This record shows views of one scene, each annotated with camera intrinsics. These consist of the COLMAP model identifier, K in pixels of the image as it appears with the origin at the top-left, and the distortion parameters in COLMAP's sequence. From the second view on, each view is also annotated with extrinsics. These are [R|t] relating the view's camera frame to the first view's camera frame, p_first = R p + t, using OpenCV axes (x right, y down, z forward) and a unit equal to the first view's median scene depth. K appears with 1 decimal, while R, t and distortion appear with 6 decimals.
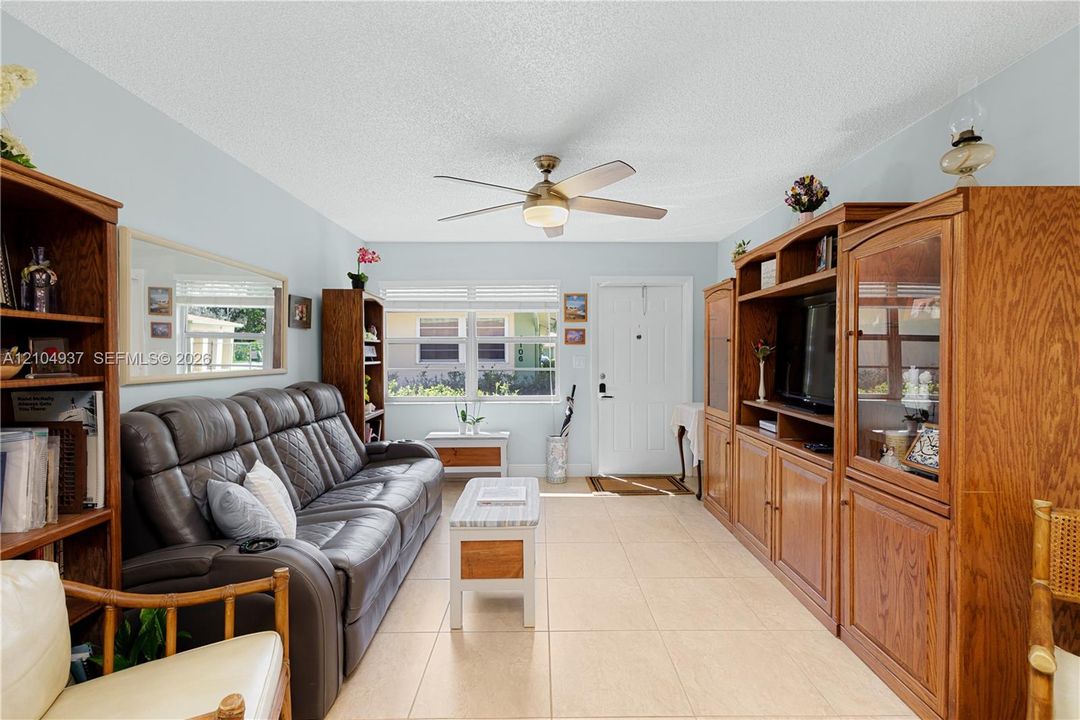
lens RADIAL K [[479.0, 0, 549.1], [0, 479.0, 358.2], [0, 0, 1]] dist [0.002653, 0.000109]
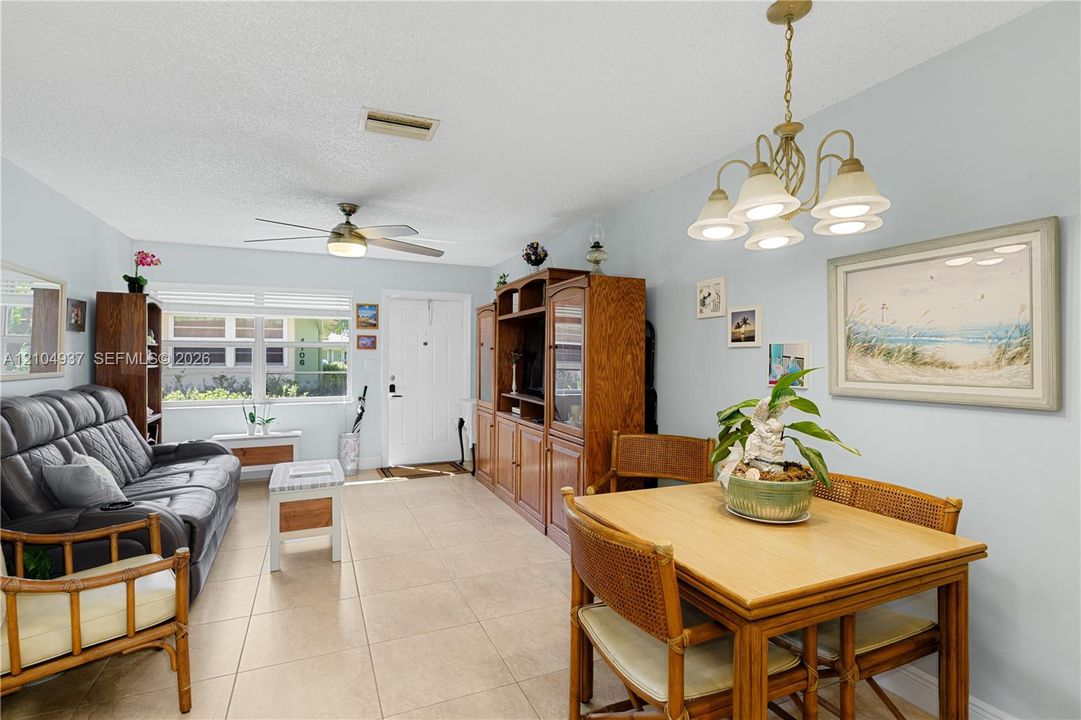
lens RADIAL K [[479.4, 0, 549.6], [0, 479.4, 358.2], [0, 0, 1]] dist [0.002653, 0.000109]
pose [[0.908697, 0.004345, 0.417434, -0.038589], [-0.000899, 0.999964, -0.008451, 0.000265], [-0.417456, 0.007304, 0.908668, -0.295352]]
